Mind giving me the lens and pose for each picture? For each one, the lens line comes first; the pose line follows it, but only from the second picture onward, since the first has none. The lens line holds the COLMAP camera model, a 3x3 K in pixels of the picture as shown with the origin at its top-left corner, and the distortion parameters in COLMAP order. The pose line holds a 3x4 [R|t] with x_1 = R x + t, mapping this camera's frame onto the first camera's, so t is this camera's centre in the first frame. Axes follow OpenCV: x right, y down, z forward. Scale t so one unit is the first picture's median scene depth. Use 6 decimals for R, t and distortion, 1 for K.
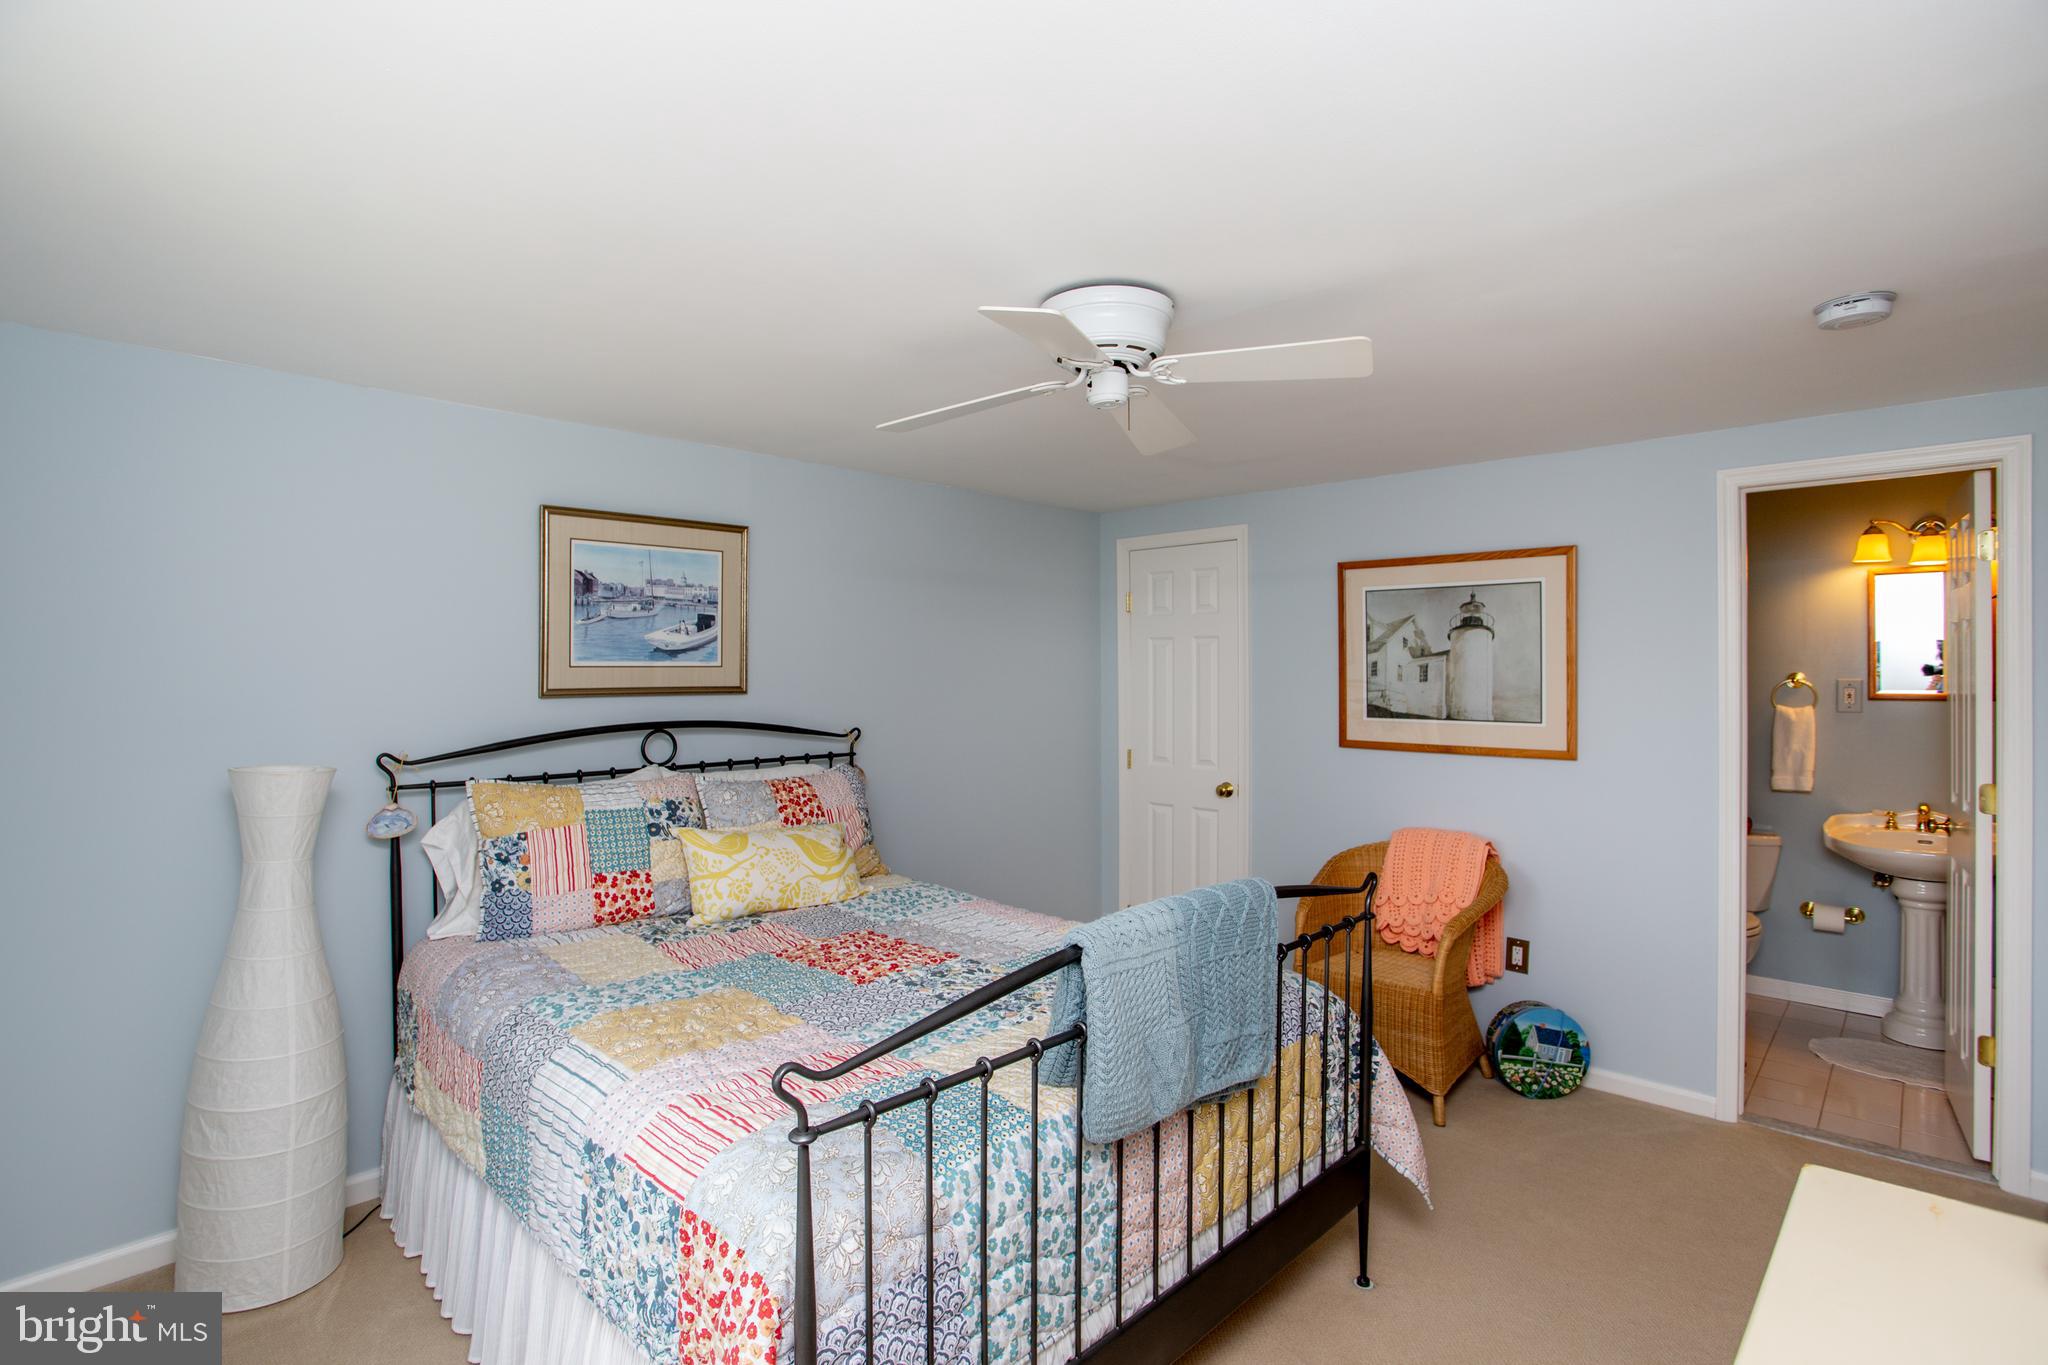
lens RADIAL K [[991.8, 0, 1008.5], [0, 991.8, 669.1], [0, 0, 1]] dist [-0.075309, 0.027569]
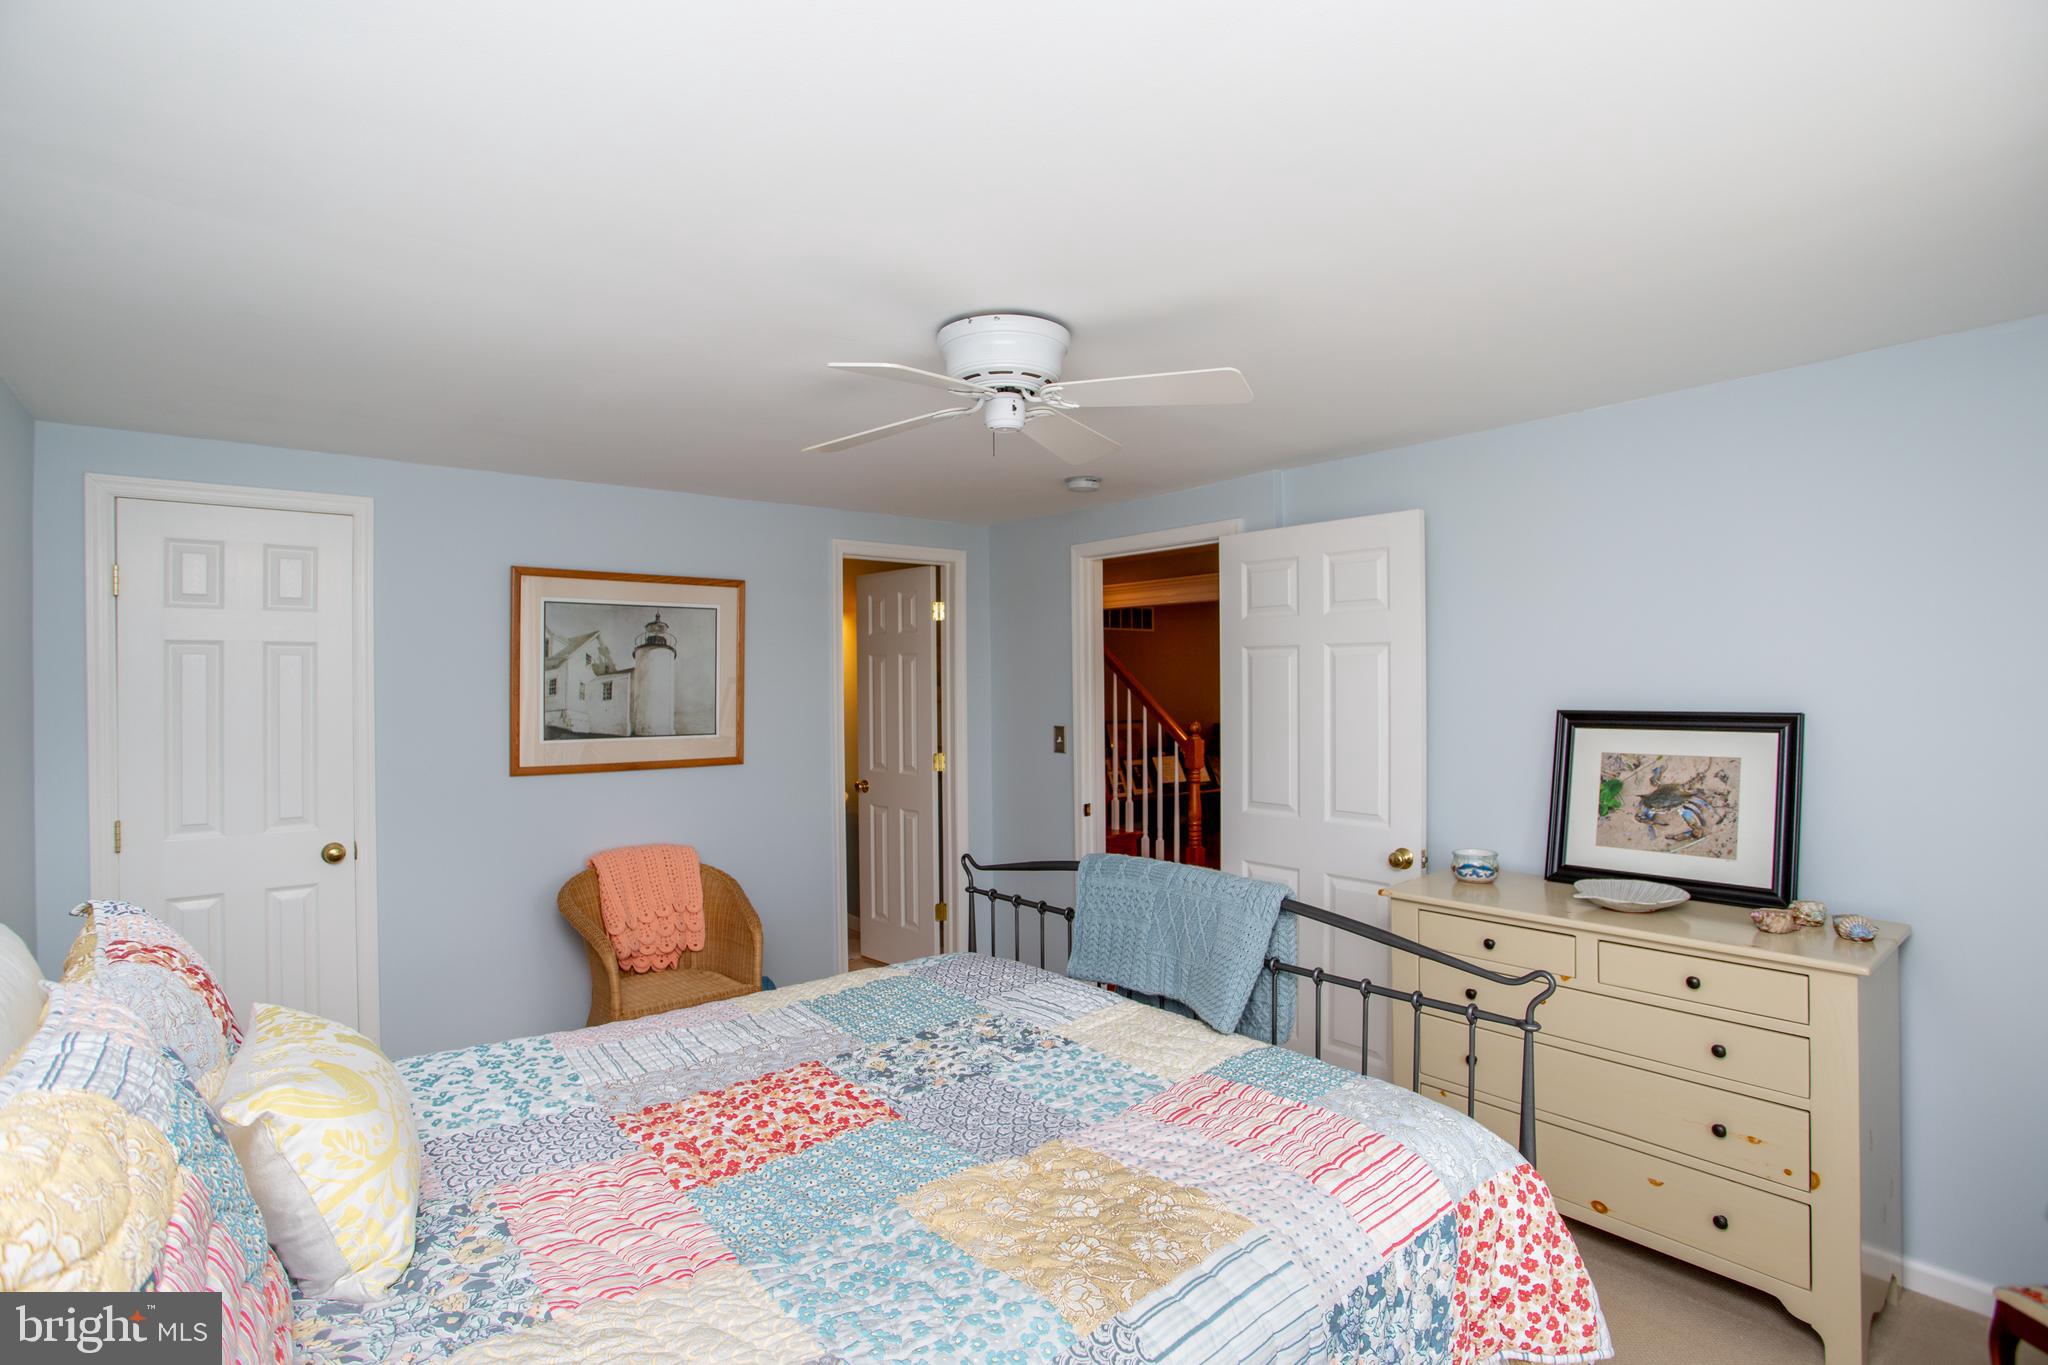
lens RADIAL K [[991.8, 0, 1016.9], [0, 991.8, 680.0], [0, 0, 1]] dist [-0.075309, 0.027569]
pose [[0.105394, 0.002202, 0.994428, -0.508431], [0.004858, 0.999984, -0.002729, -0.002204], [-0.994419, 0.005119, 0.105382, 0.489065]]
